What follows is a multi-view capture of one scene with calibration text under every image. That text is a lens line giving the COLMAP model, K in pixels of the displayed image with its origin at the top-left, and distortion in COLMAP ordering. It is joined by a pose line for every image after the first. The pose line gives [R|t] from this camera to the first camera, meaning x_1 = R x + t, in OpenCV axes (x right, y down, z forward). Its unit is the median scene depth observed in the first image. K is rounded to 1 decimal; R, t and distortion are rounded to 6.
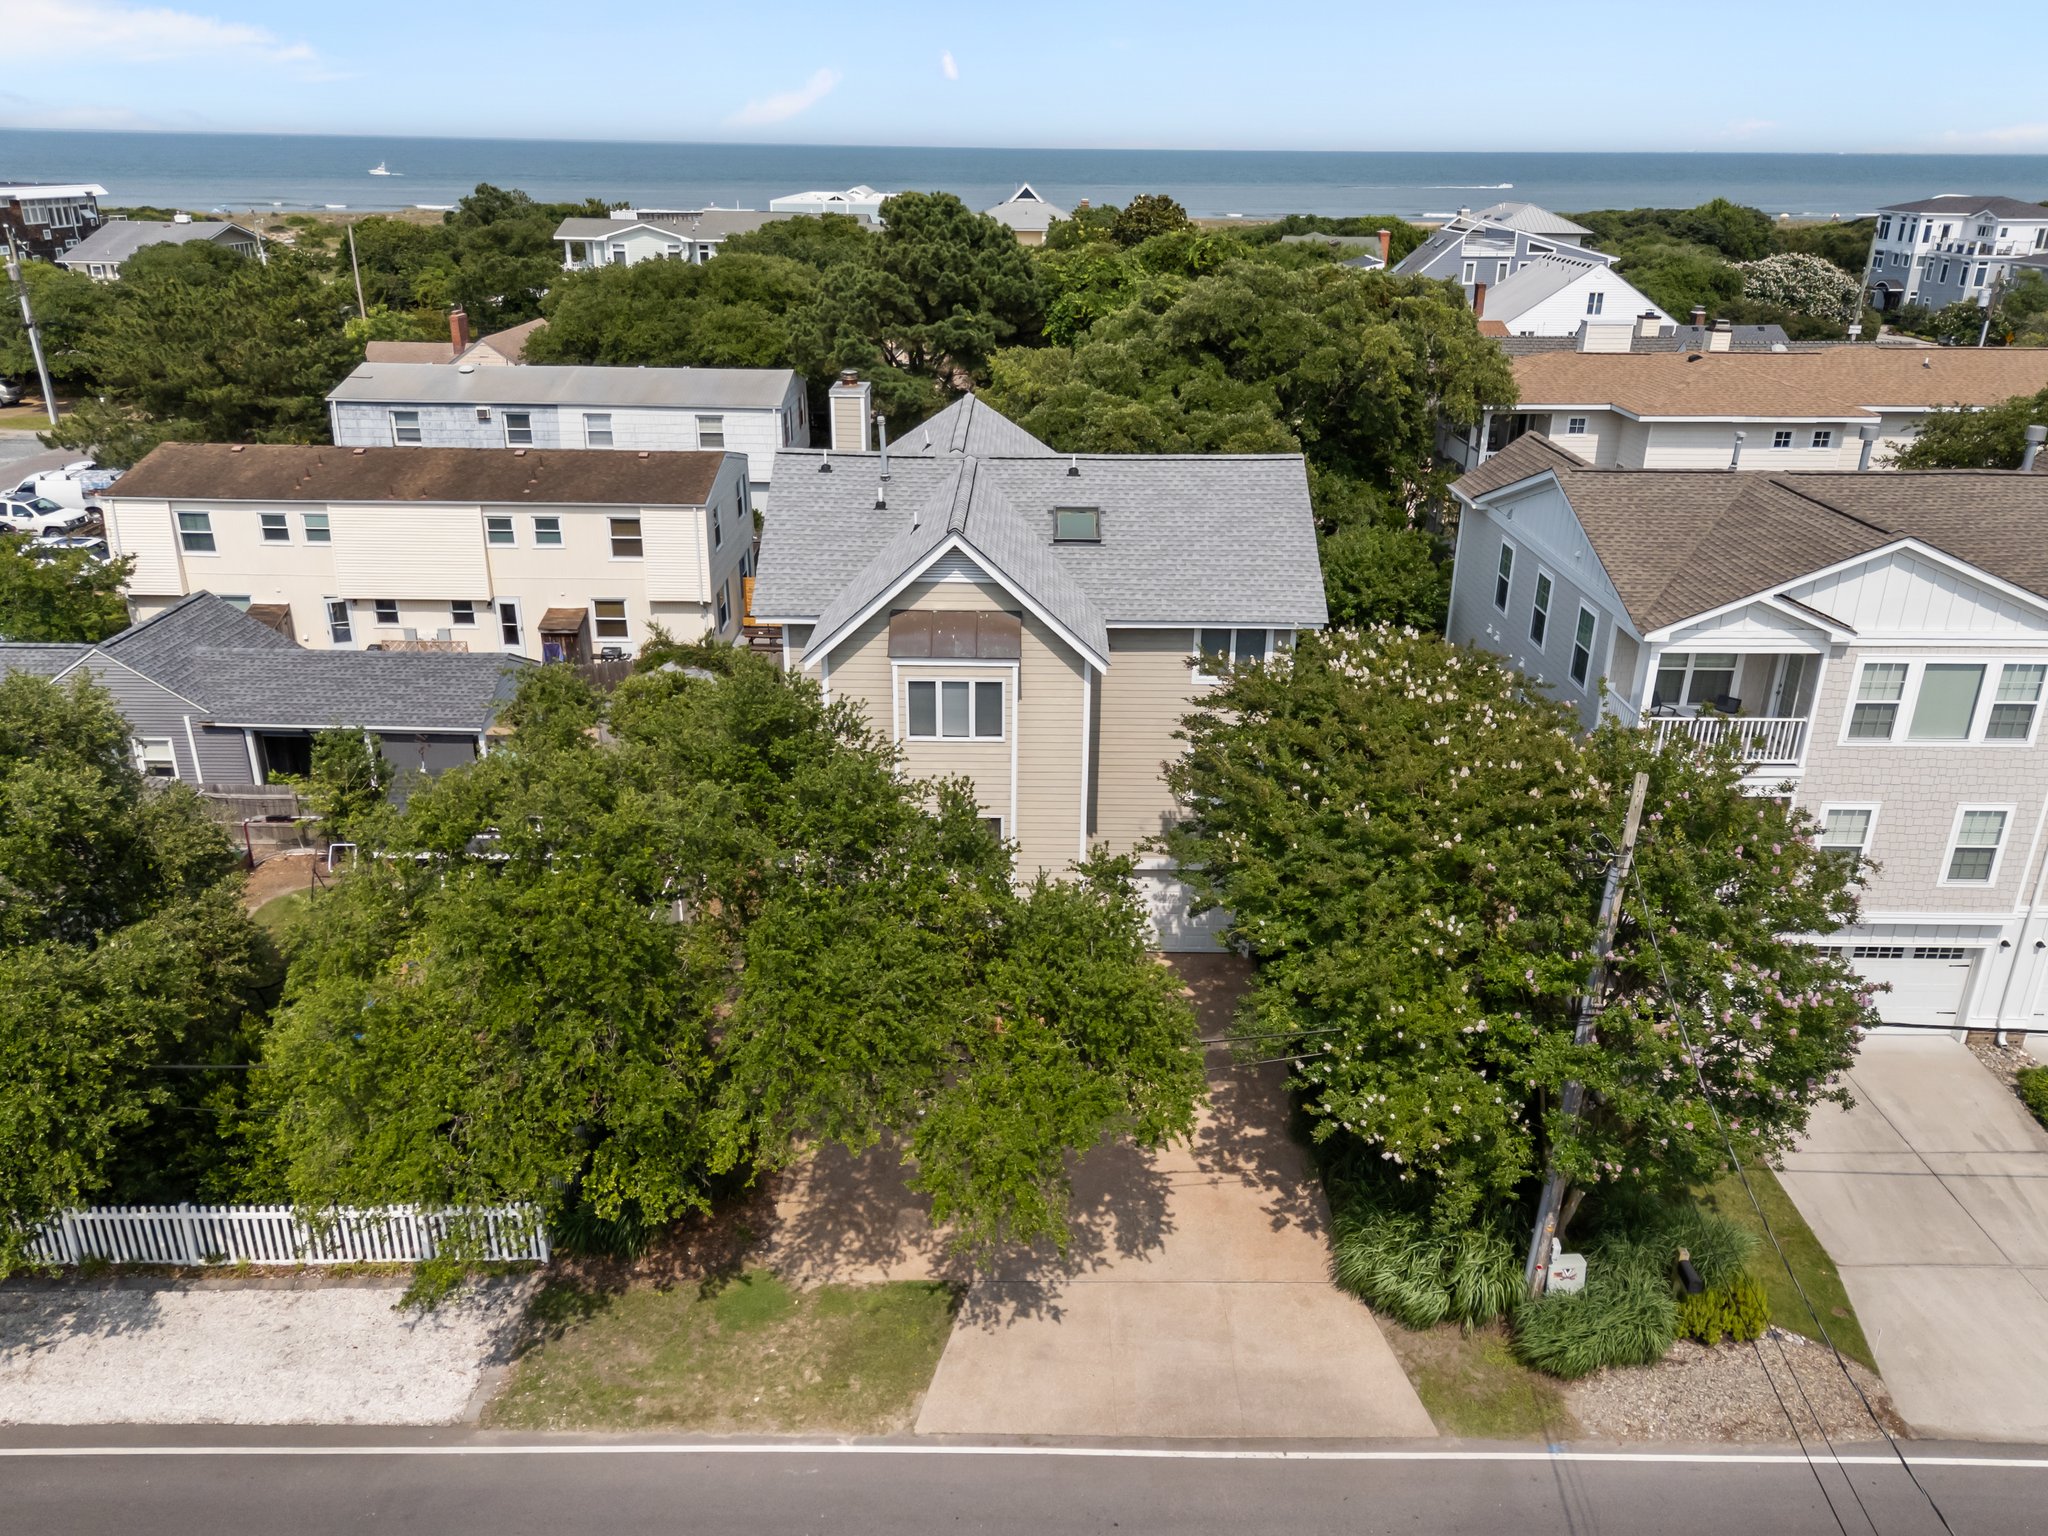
lens RADIAL K [[1537.9, 0, 1020.5], [0, 1537.9, 739.6], [0, 0, 1]] dist [0.074020, -0.063837]
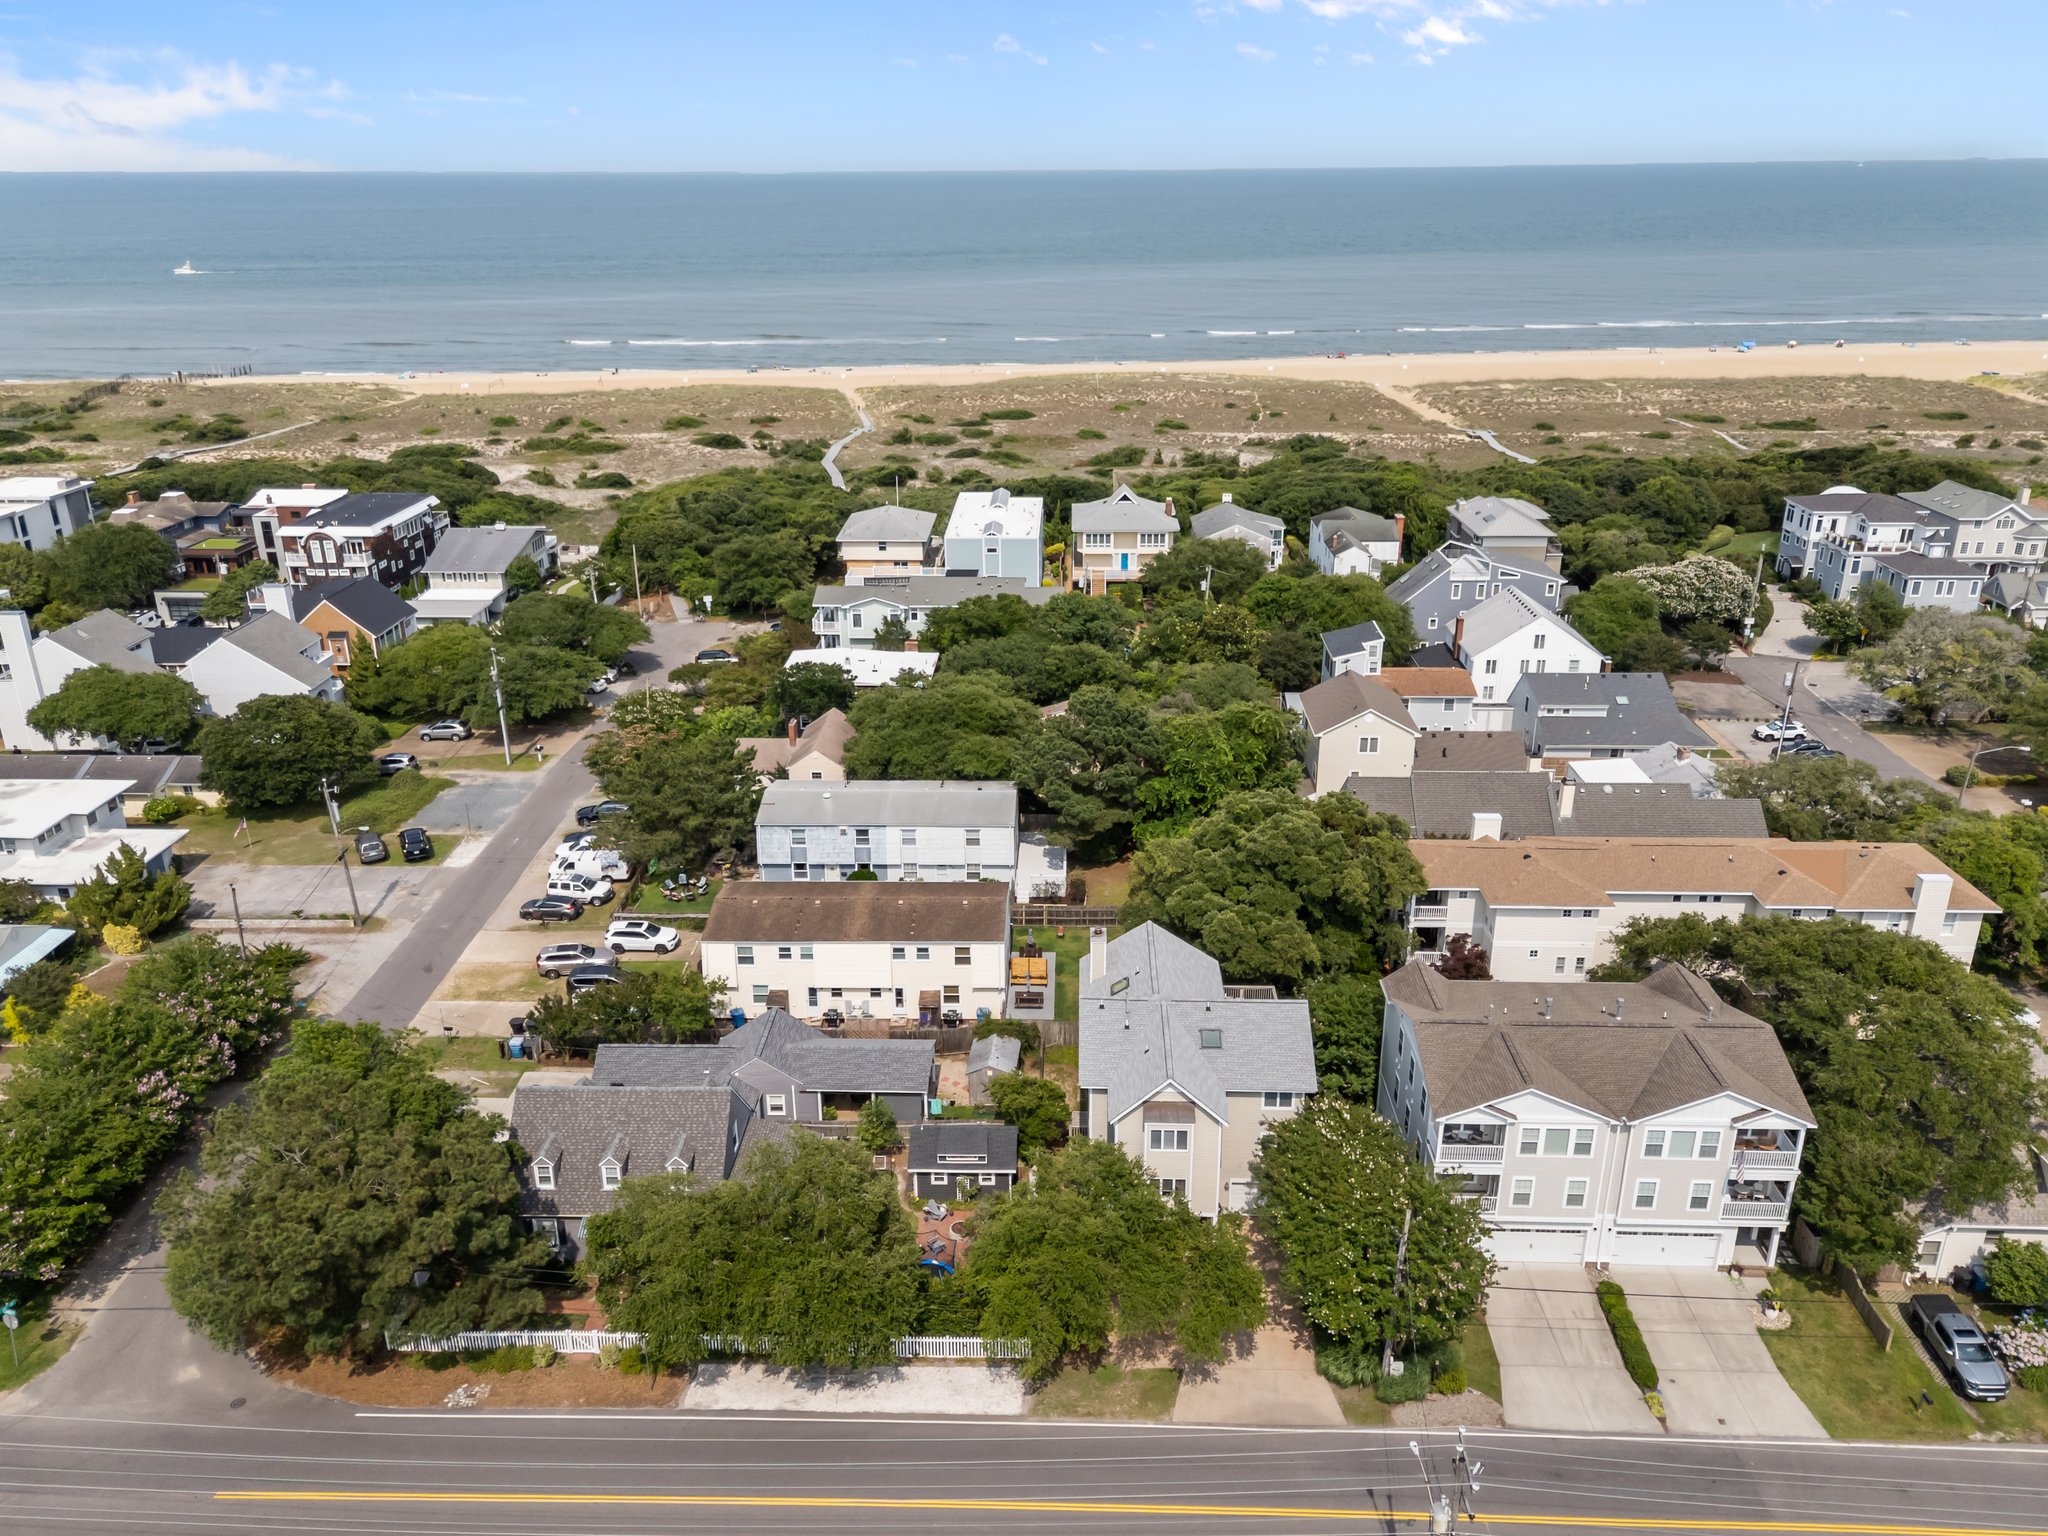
lens RADIAL K [[1505.1, 0, 1024.0], [0, 1505.1, 768.0], [0, 0, 1]] dist [0.052489, -0.003158]
pose [[0.999191, -0.006259, -0.039715, -0.199799], [0.006361, 0.999977, 0.002438, -0.719480], [0.039699, -0.002688, 0.999208, -1.692643]]
